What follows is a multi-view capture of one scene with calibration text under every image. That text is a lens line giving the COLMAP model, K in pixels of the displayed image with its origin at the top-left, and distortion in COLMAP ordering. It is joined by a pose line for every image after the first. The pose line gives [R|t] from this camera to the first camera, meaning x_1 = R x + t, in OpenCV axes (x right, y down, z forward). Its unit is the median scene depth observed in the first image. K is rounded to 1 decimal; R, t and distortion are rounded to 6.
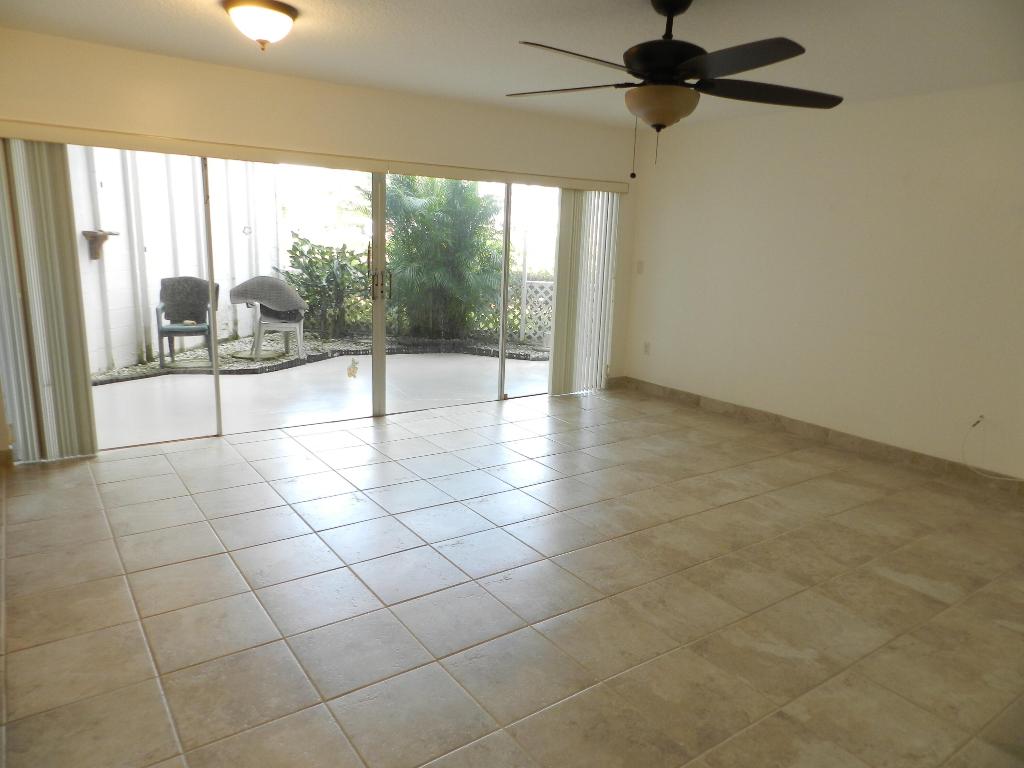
lens RADIAL K [[700.2, 0, 510.2], [0, 700.2, 386.5], [0, 0, 1]] dist [0.023534, -0.009422]
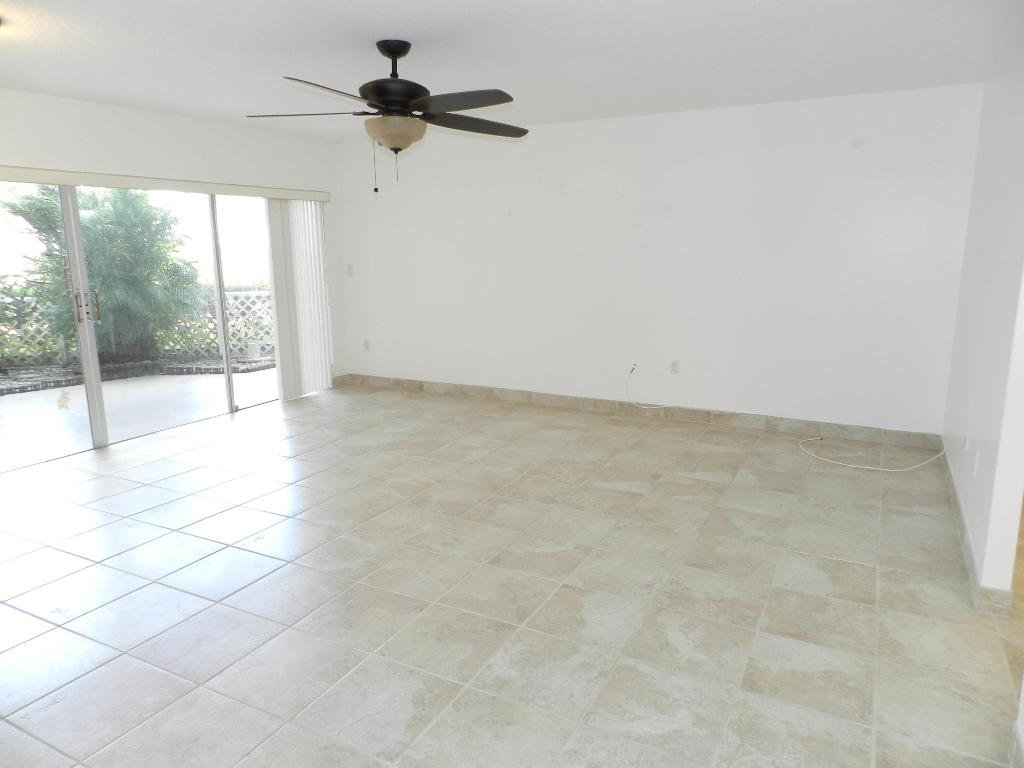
lens RADIAL K [[700.2, 0, 510.6], [0, 700.2, 389.1], [0, 0, 1]] dist [0.023534, -0.009422]
pose [[0.891573, -0.136126, 0.431934, -0.127931], [0.136874, 0.990148, 0.029521, 0.016788], [-0.431698, 0.032800, 0.901422, -0.100788]]
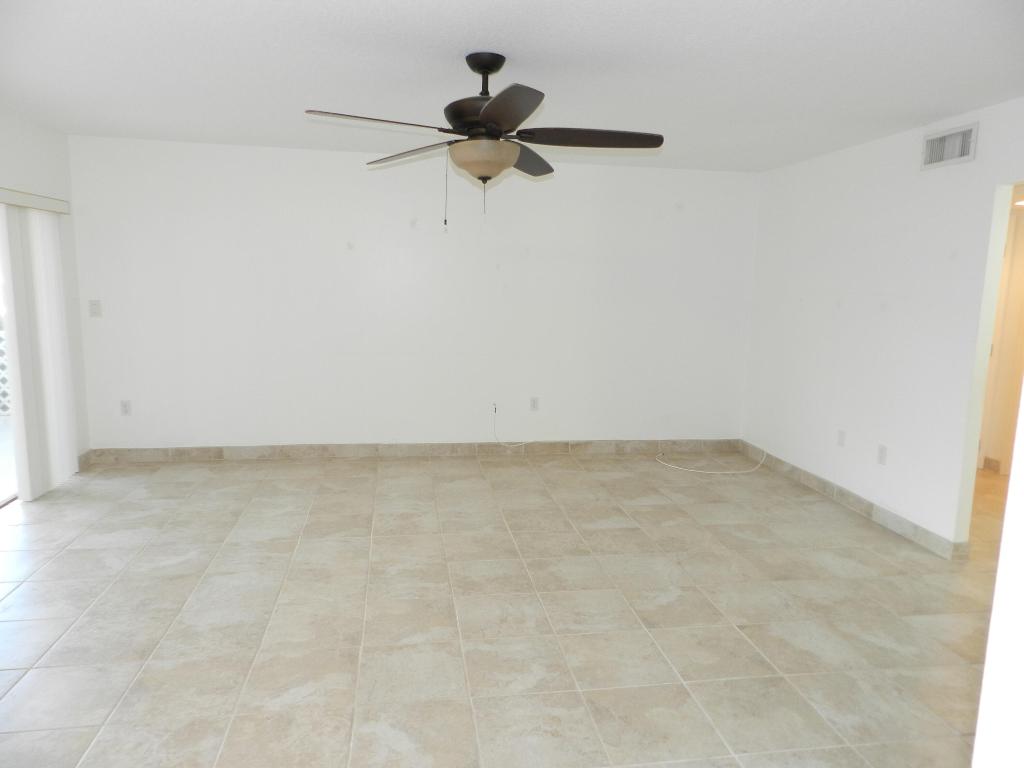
lens RADIAL K [[700.2, 0, 505.9], [0, 700.2, 391.3], [0, 0, 1]] dist [0.023534, -0.009422]
pose [[0.437637, -0.171803, 0.882586, -0.501906], [0.186378, 0.977590, 0.097880, -0.110199], [-0.879623, 0.121659, 0.459850, 0.371489]]
